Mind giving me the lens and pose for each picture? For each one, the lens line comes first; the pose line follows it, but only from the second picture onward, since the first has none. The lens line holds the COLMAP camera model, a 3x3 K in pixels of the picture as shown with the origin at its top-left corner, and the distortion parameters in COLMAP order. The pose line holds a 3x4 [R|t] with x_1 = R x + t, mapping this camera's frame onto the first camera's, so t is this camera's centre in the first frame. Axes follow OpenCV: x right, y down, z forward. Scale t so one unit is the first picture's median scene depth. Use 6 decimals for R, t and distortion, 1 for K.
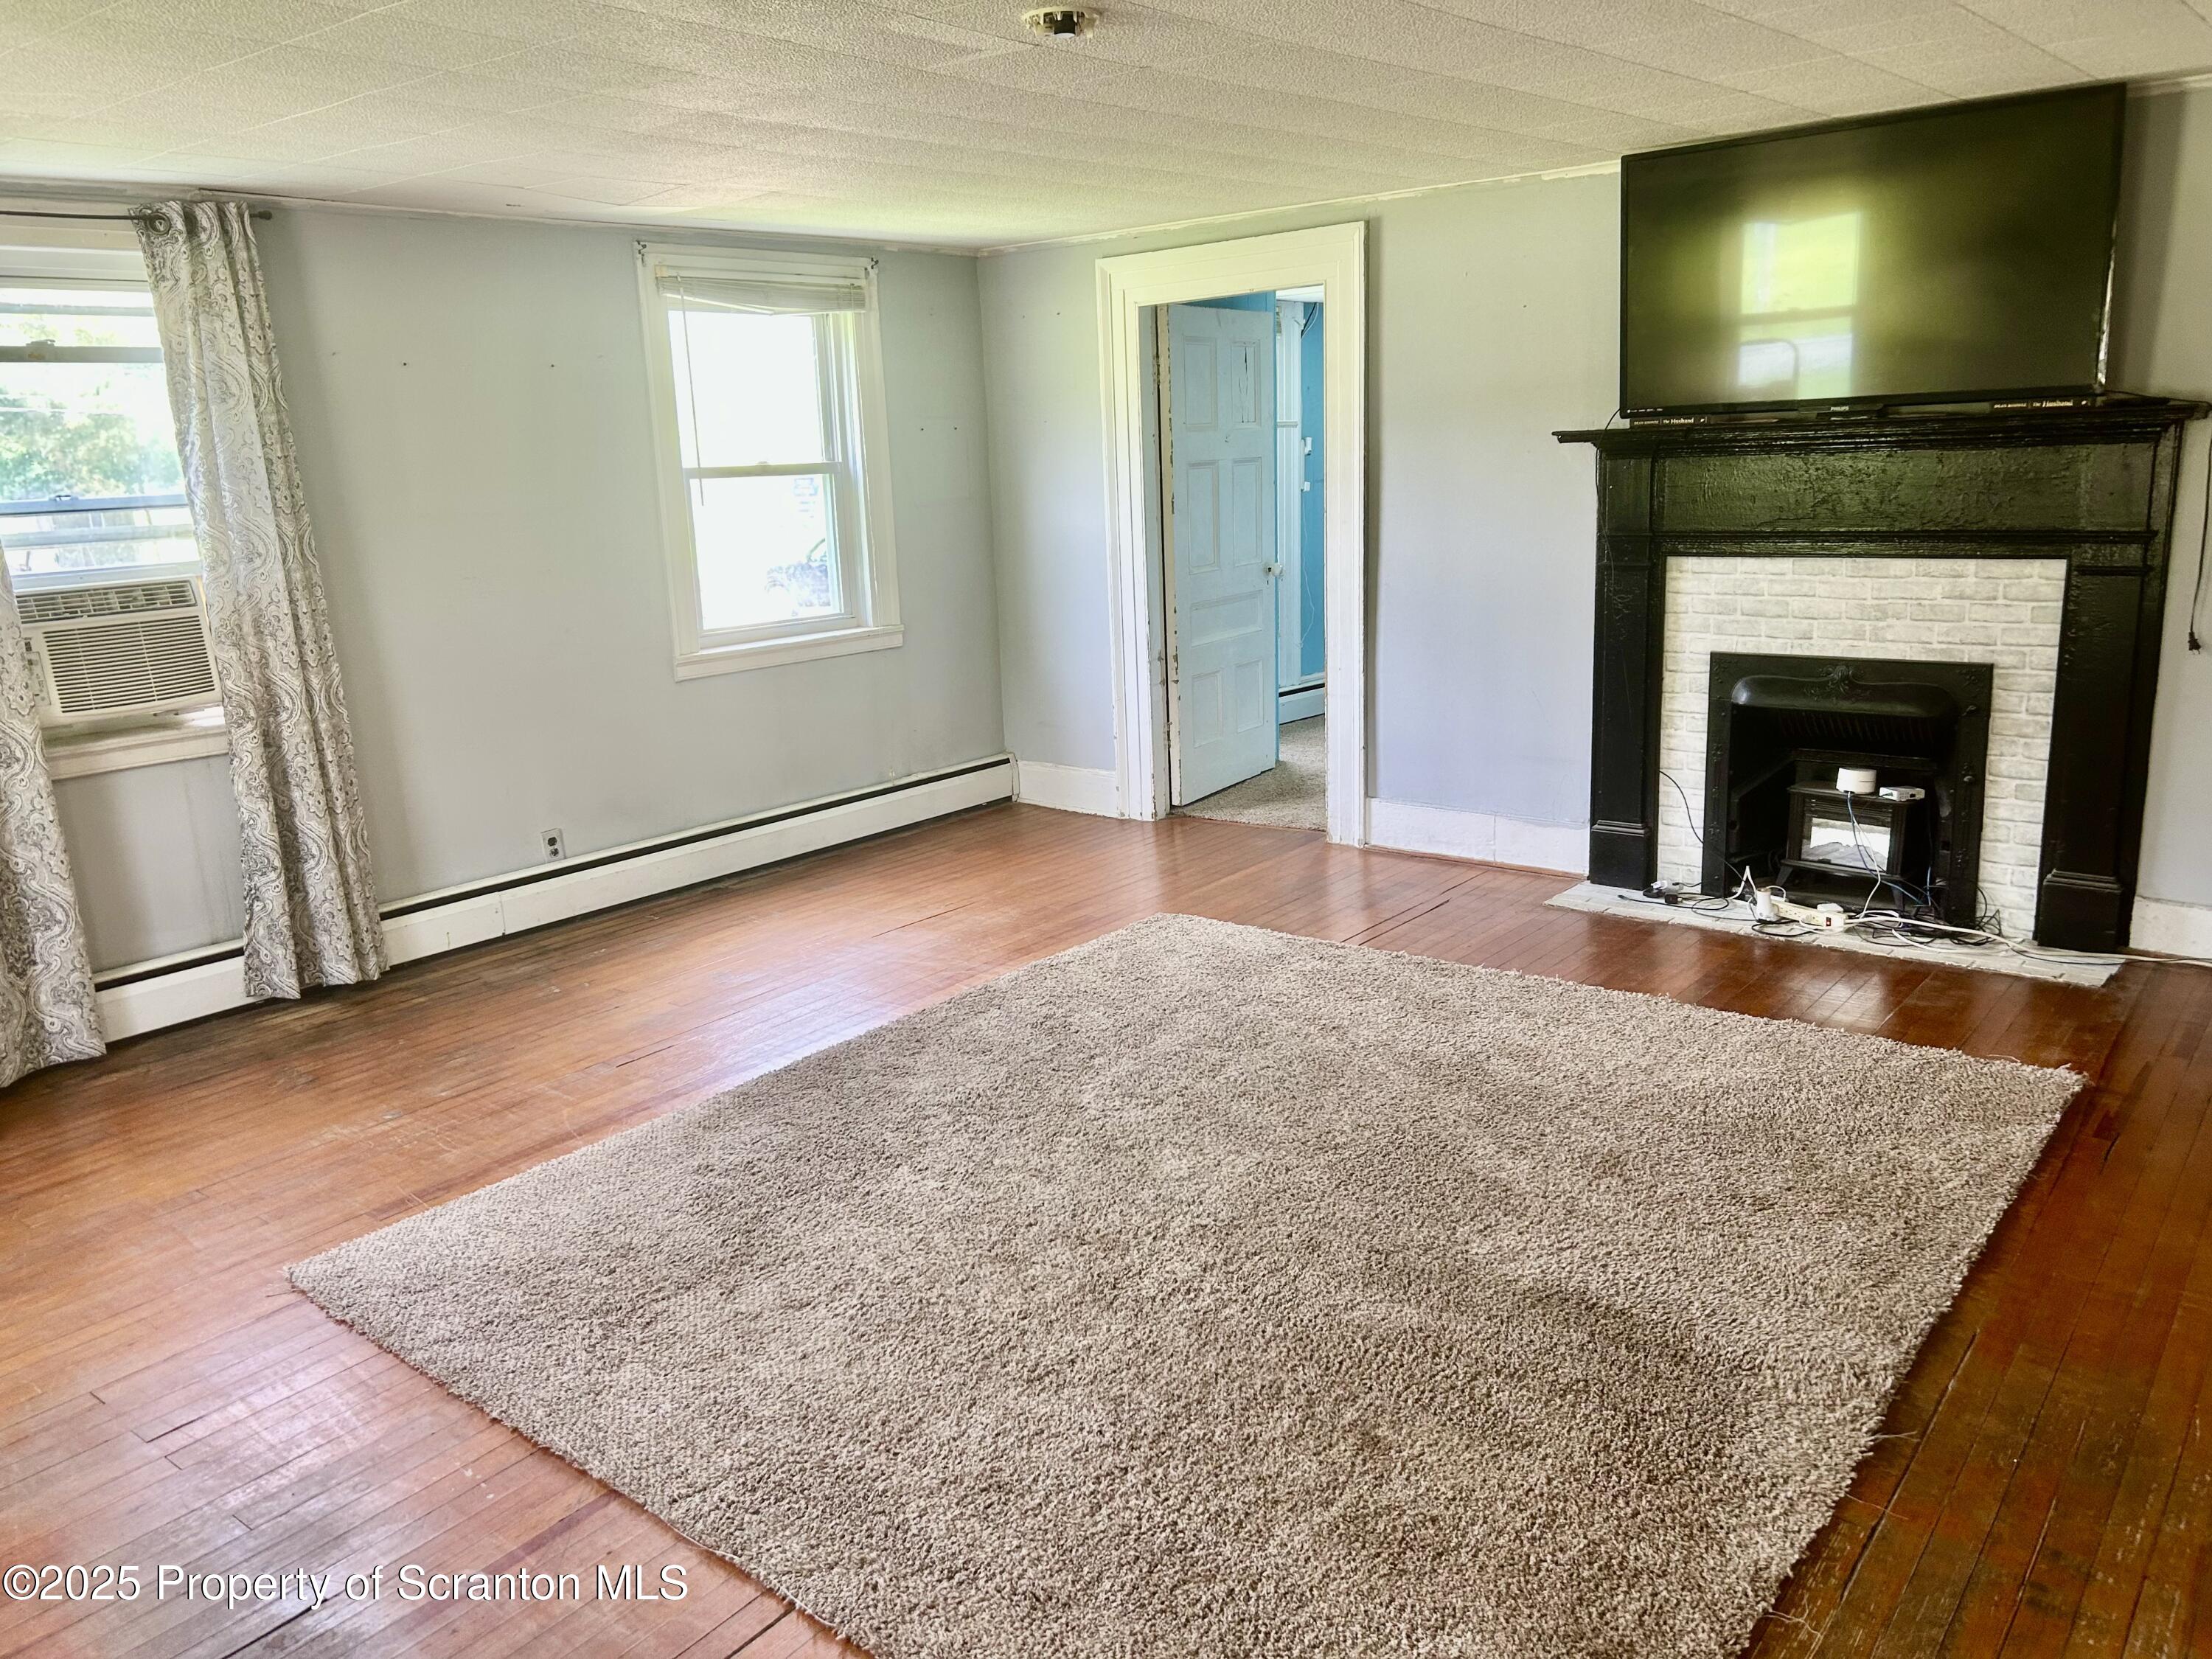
lens RADIAL K [[1670.7, 0, 1101.7], [0, 1670.7, 836.0], [0, 0, 1]] dist [0.057464, -0.072873]
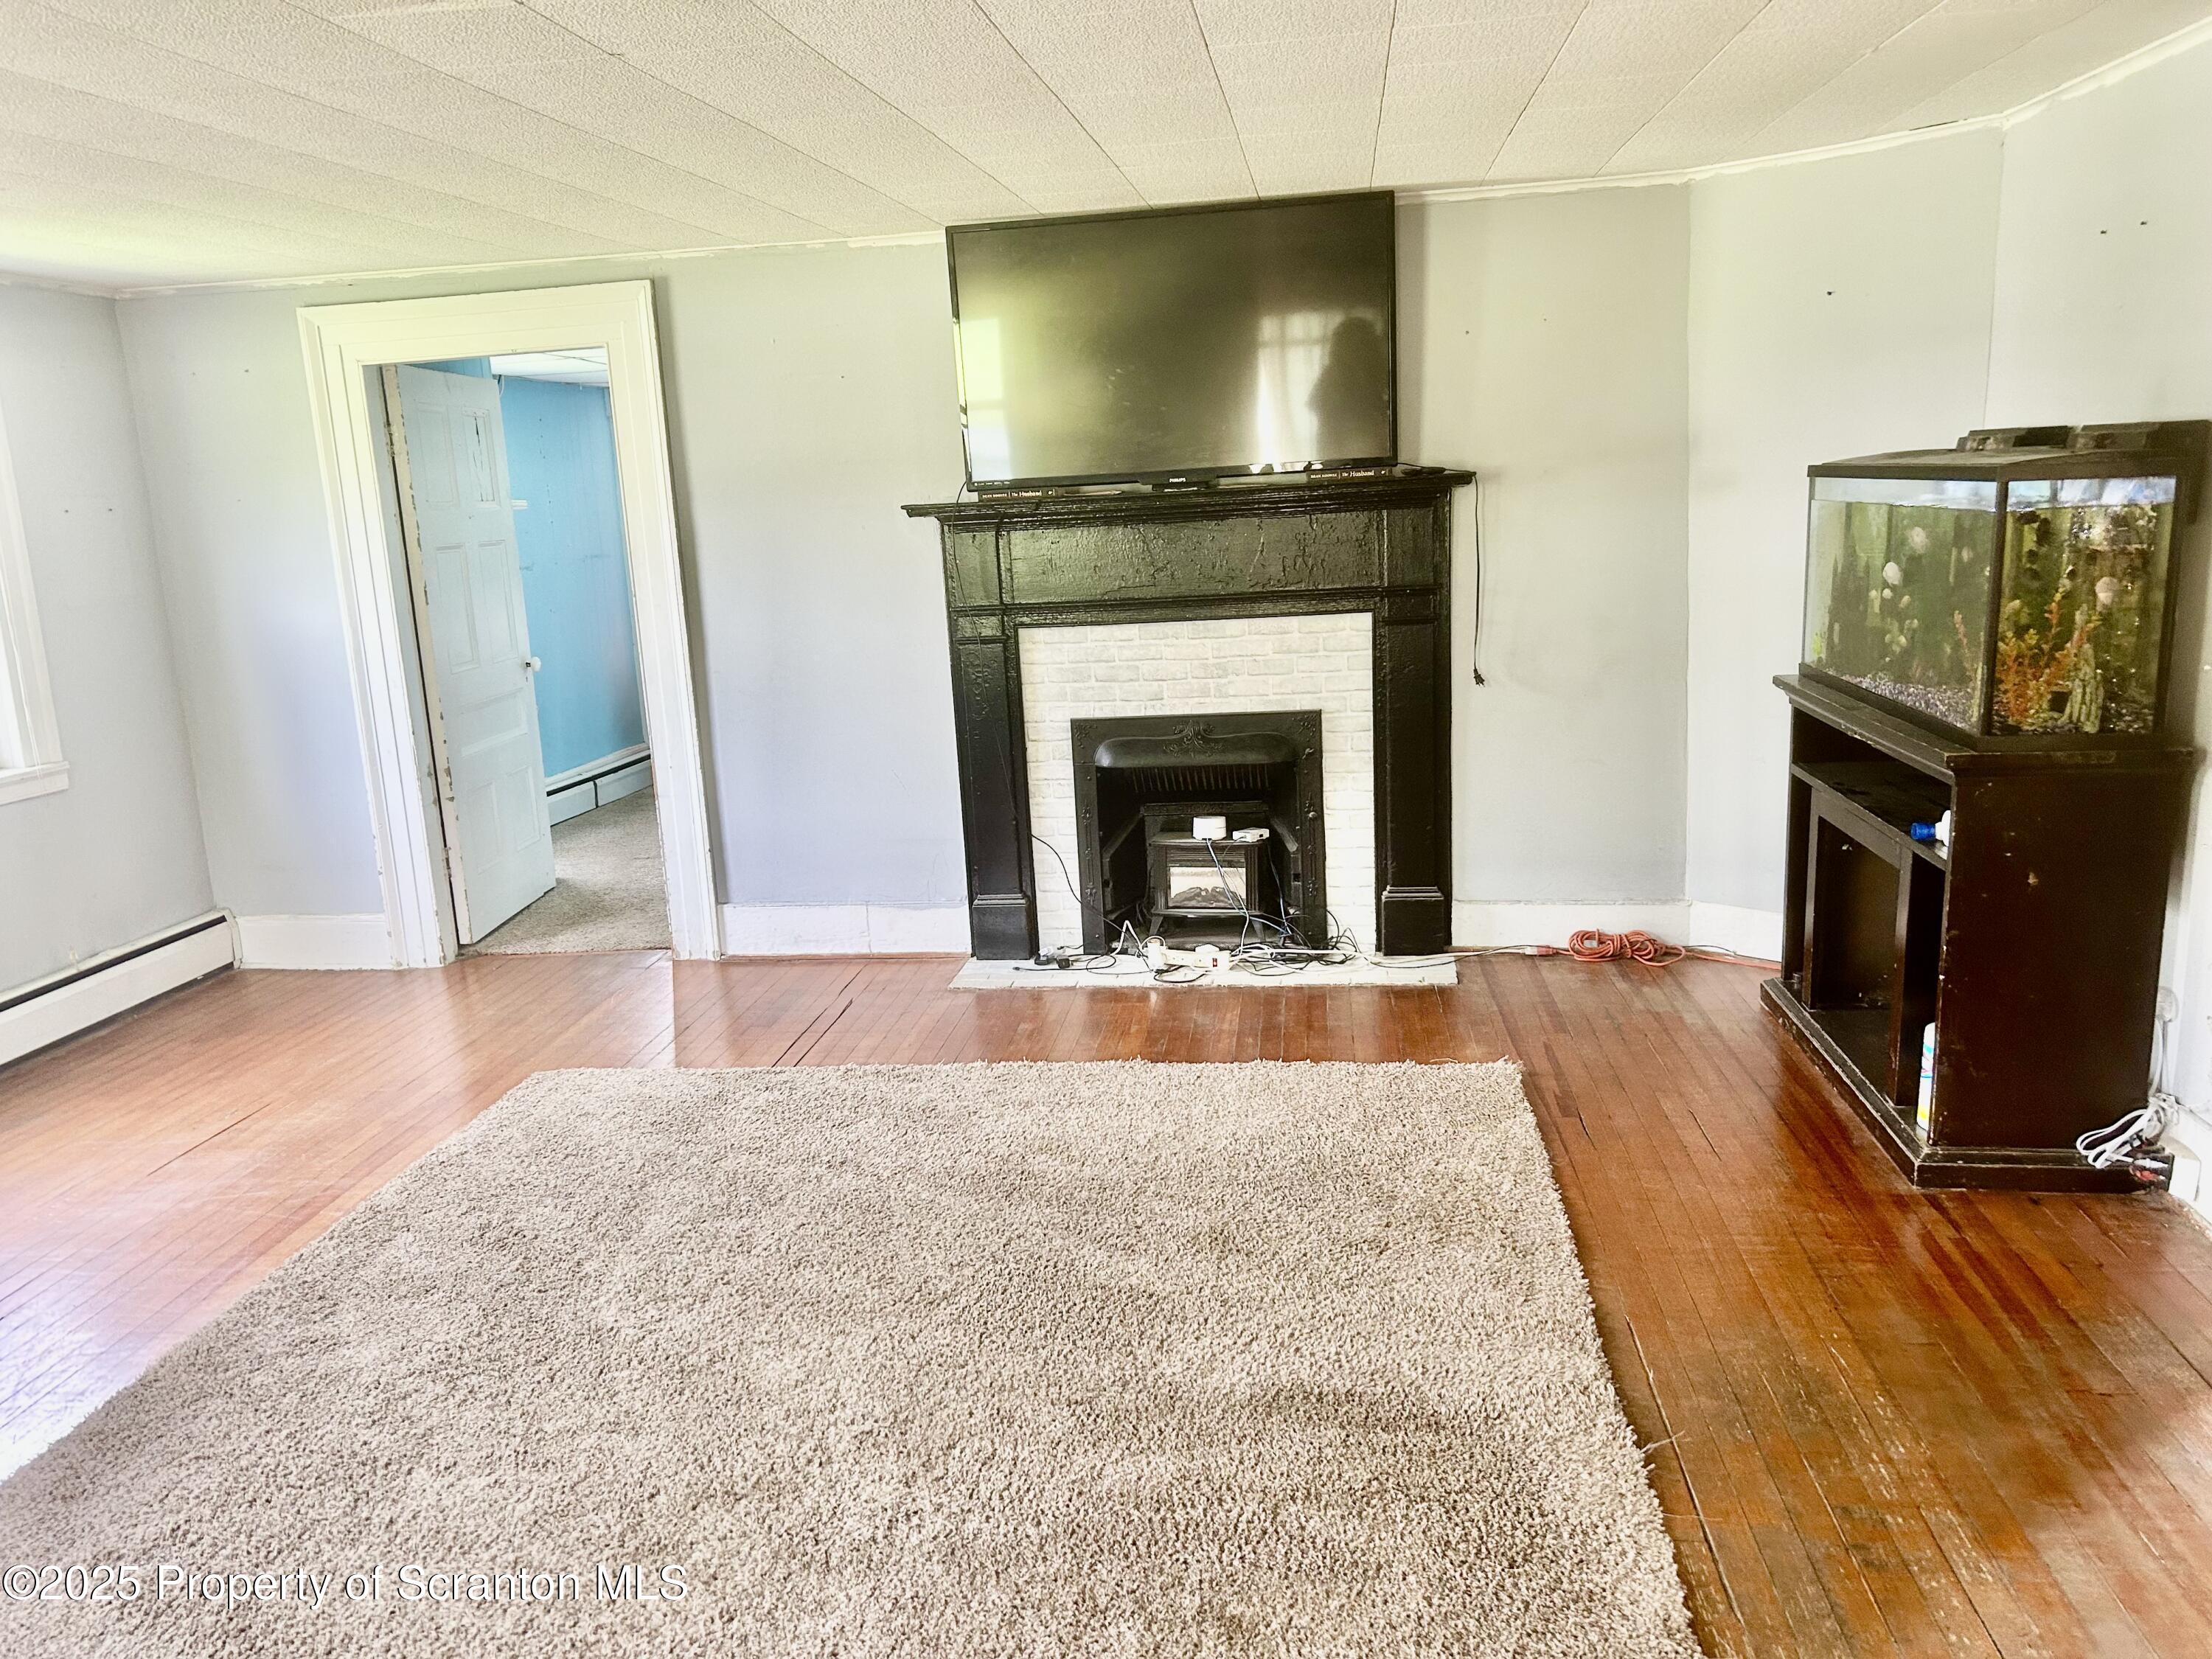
lens RADIAL K [[1670.7, 0, 1115.1], [0, 1670.7, 851.9], [0, 0, 1]] dist [0.057464, -0.072873]
pose [[0.851990, -0.116636, 0.510401, -0.154102], [0.137581, 0.990485, -0.003313, -0.023742], [-0.505158, 0.073044, 0.859930, 0.128268]]
